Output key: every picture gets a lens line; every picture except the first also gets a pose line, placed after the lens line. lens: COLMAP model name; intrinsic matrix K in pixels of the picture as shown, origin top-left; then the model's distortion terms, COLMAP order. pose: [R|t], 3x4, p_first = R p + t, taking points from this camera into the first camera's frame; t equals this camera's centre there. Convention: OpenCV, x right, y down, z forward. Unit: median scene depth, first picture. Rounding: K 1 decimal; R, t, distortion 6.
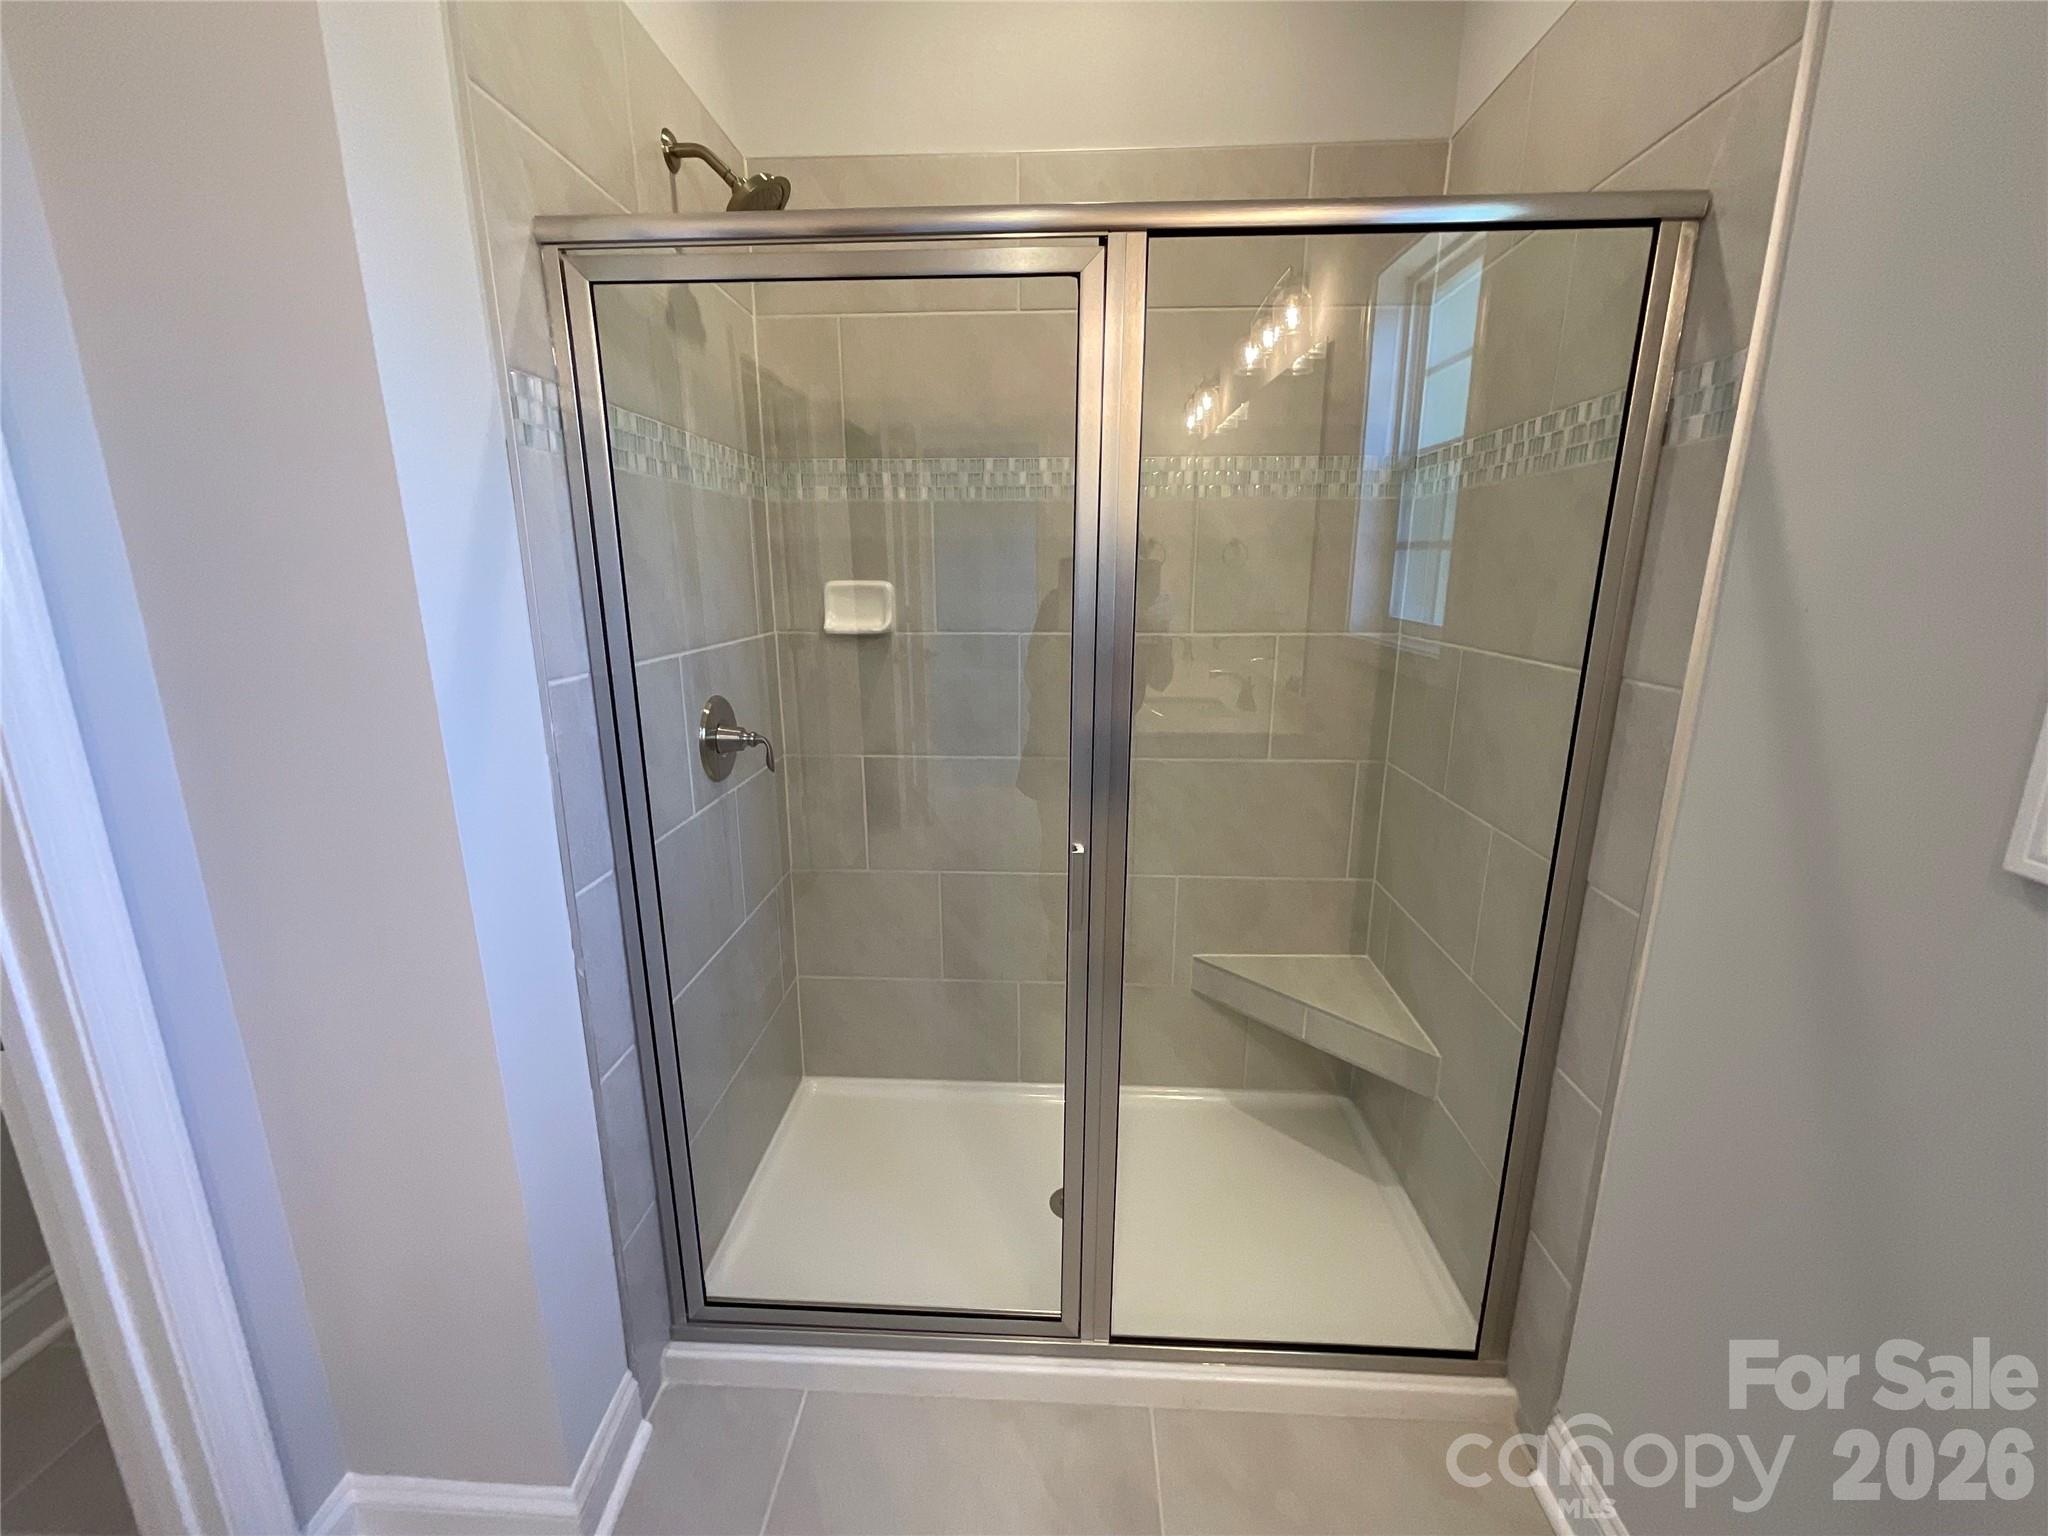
lens RADIAL K [[838.7, 0, 1025.0], [0, 838.7, 773.6], [0, 0, 1]] dist [0.006513, -0.000235]
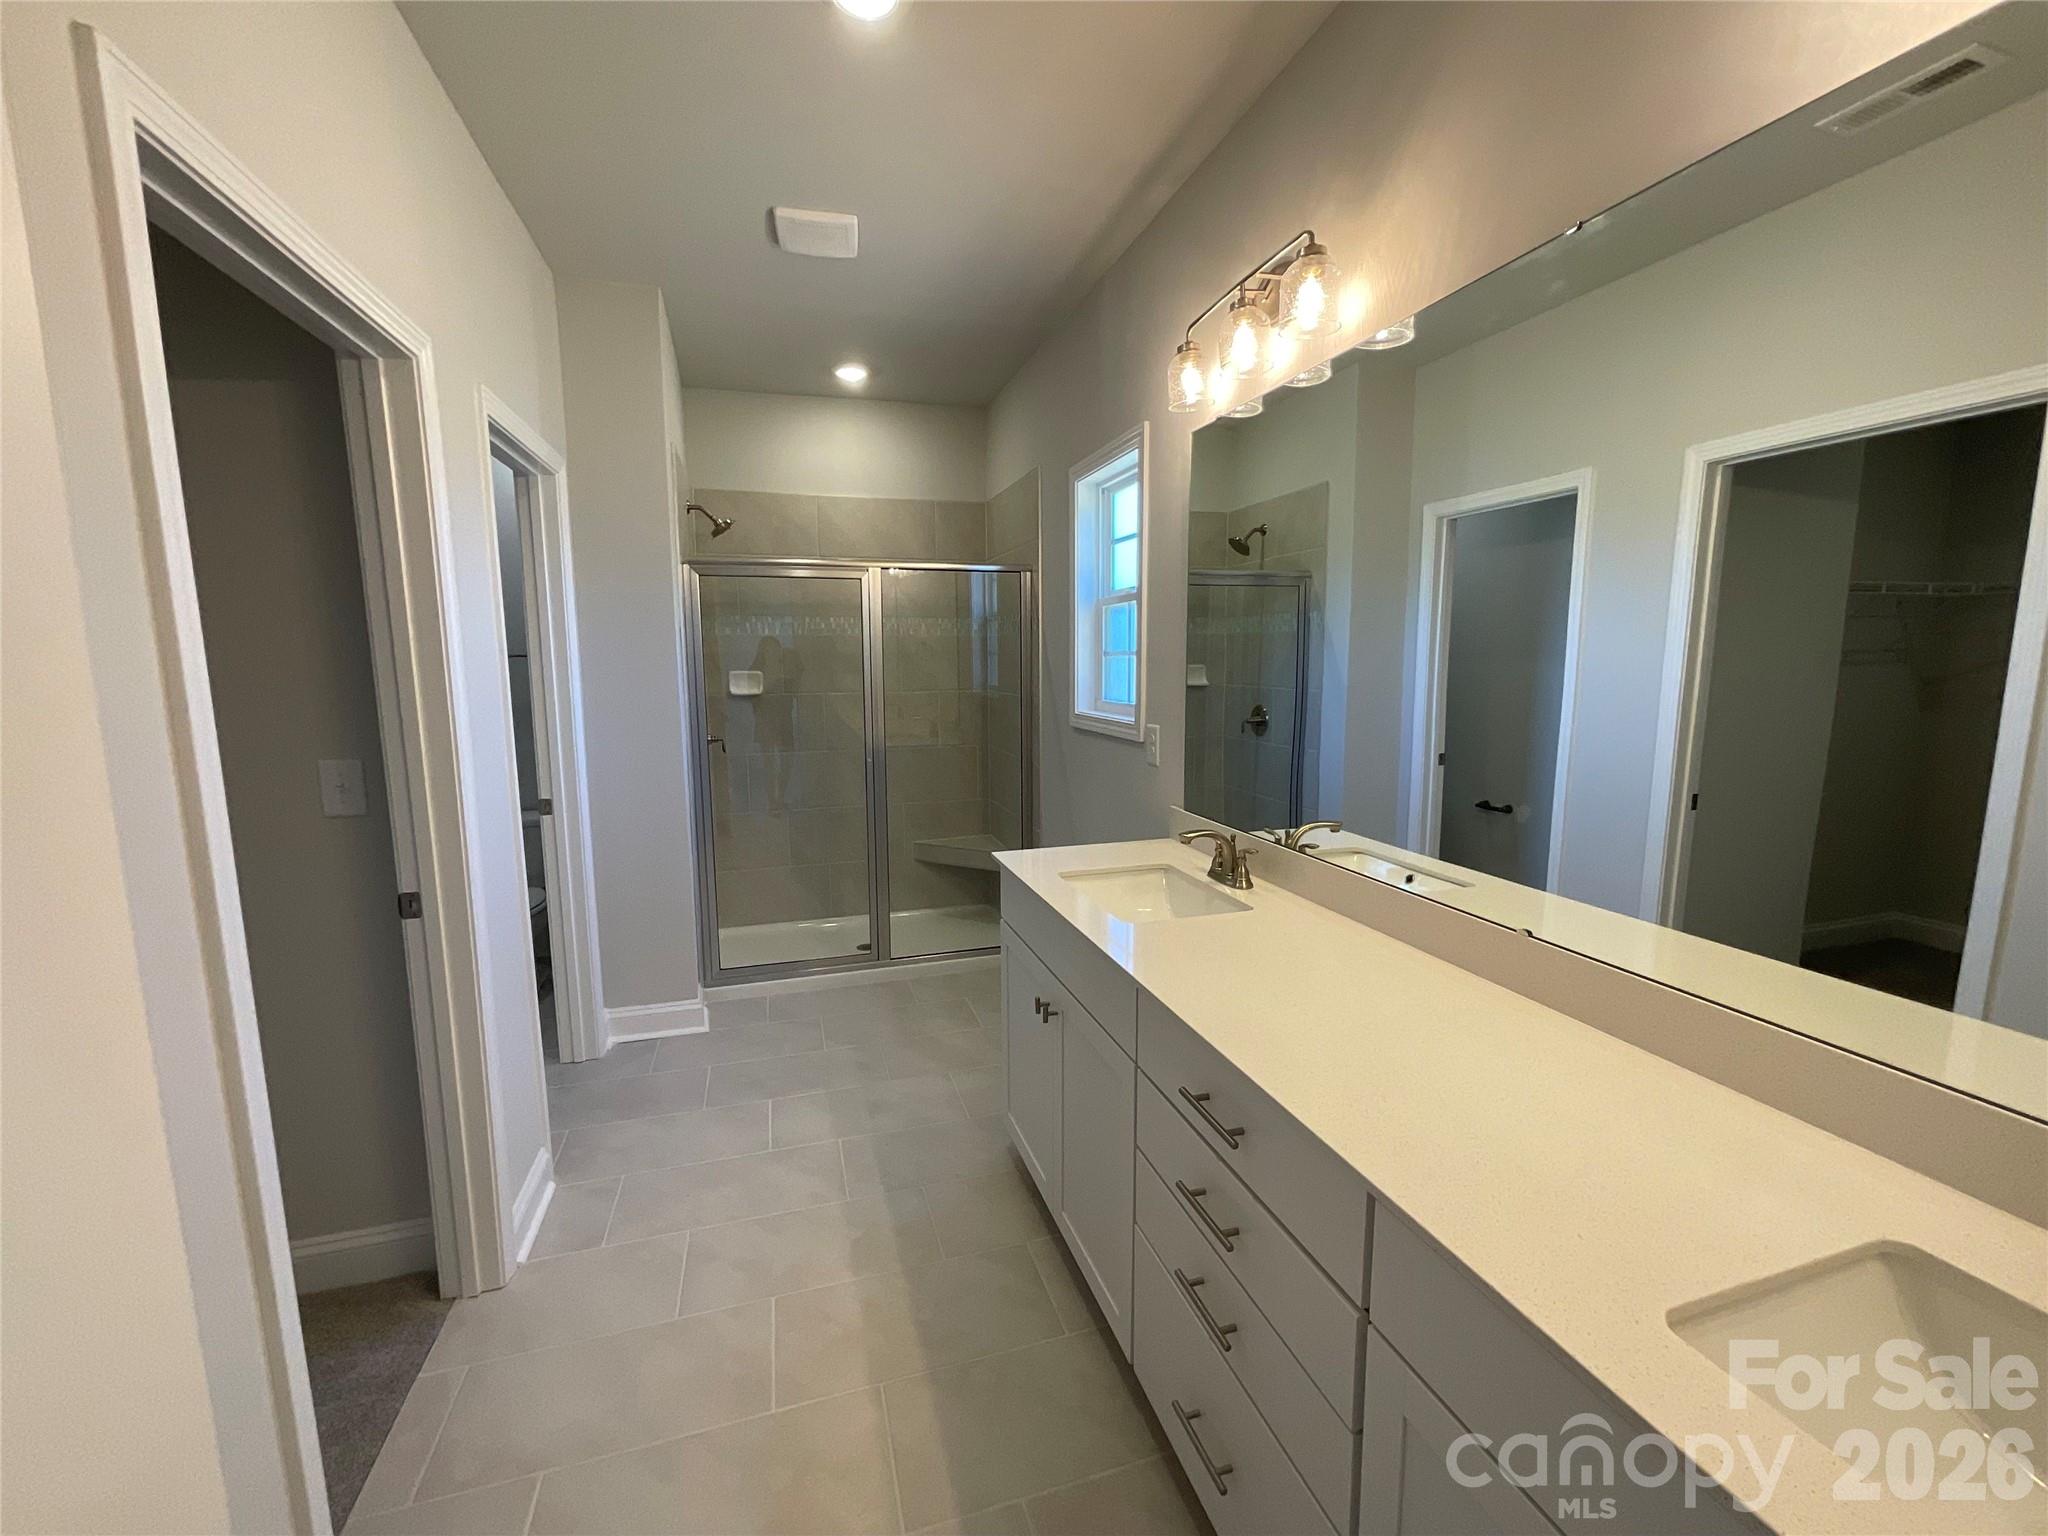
lens RADIAL K [[838.7, 0, 1021.6], [0, 838.7, 769.6], [0, 0, 1]] dist [0.006513, -0.000235]
pose [[0.943195, -0.050647, 0.328356, -0.252842], [0.083364, 0.992772, -0.086333, 0.265926], [-0.321610, 0.108802, 0.940600, -1.223863]]
